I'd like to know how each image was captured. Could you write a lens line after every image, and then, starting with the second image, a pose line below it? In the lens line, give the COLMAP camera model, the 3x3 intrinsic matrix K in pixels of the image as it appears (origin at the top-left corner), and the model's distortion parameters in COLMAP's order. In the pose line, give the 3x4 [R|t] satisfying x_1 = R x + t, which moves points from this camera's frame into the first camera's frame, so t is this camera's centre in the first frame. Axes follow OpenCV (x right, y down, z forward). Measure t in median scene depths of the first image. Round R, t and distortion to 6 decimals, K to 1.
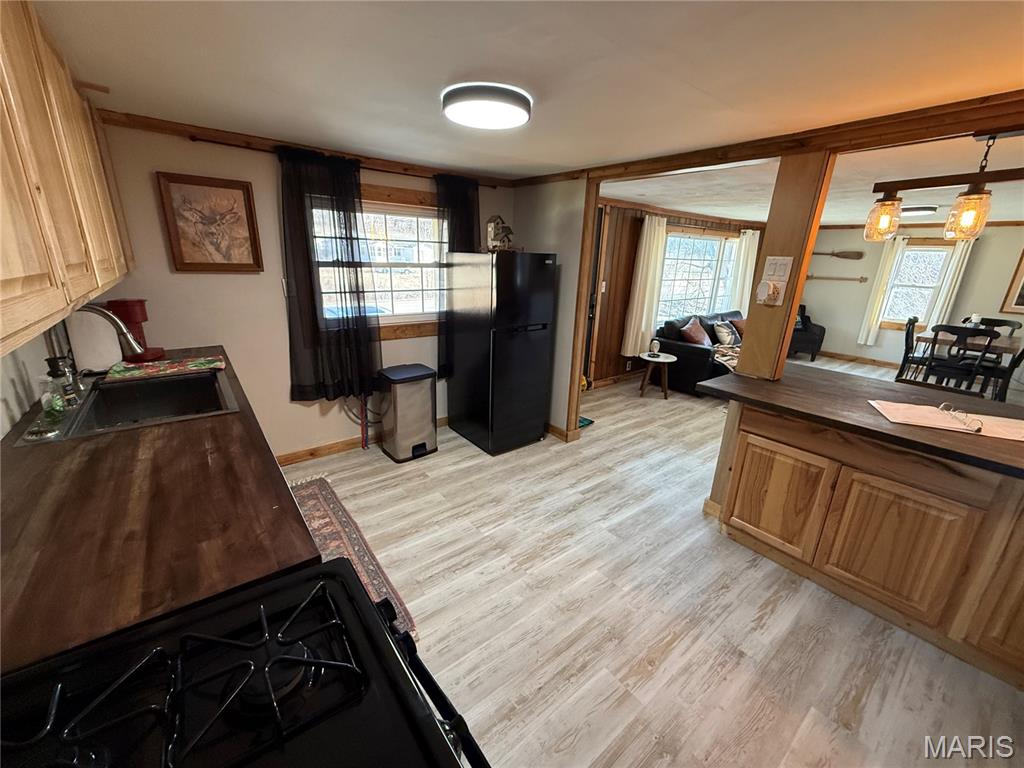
lens RADIAL K [[405.4, 0, 509.5], [0, 405.4, 384.6], [0, 0, 1]] dist [-0.001016, -0.000558]
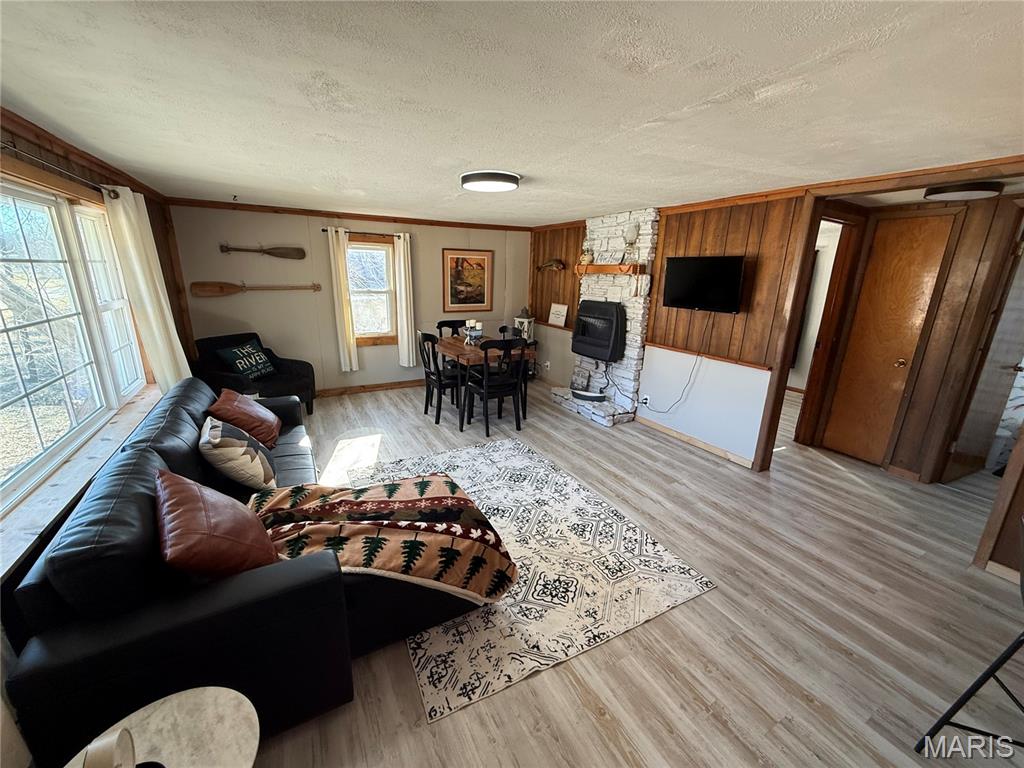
lens RADIAL K [[405.4, 0, 509.5], [0, 405.4, 384.6], [0, 0, 1]] dist [-0.001016, -0.000558]
pose [[0.159750, -0.289956, 0.943613, 0.218694], [0.283992, 0.928977, 0.237380, -0.189779], [-0.945425, 0.230057, 0.230750, 0.606596]]
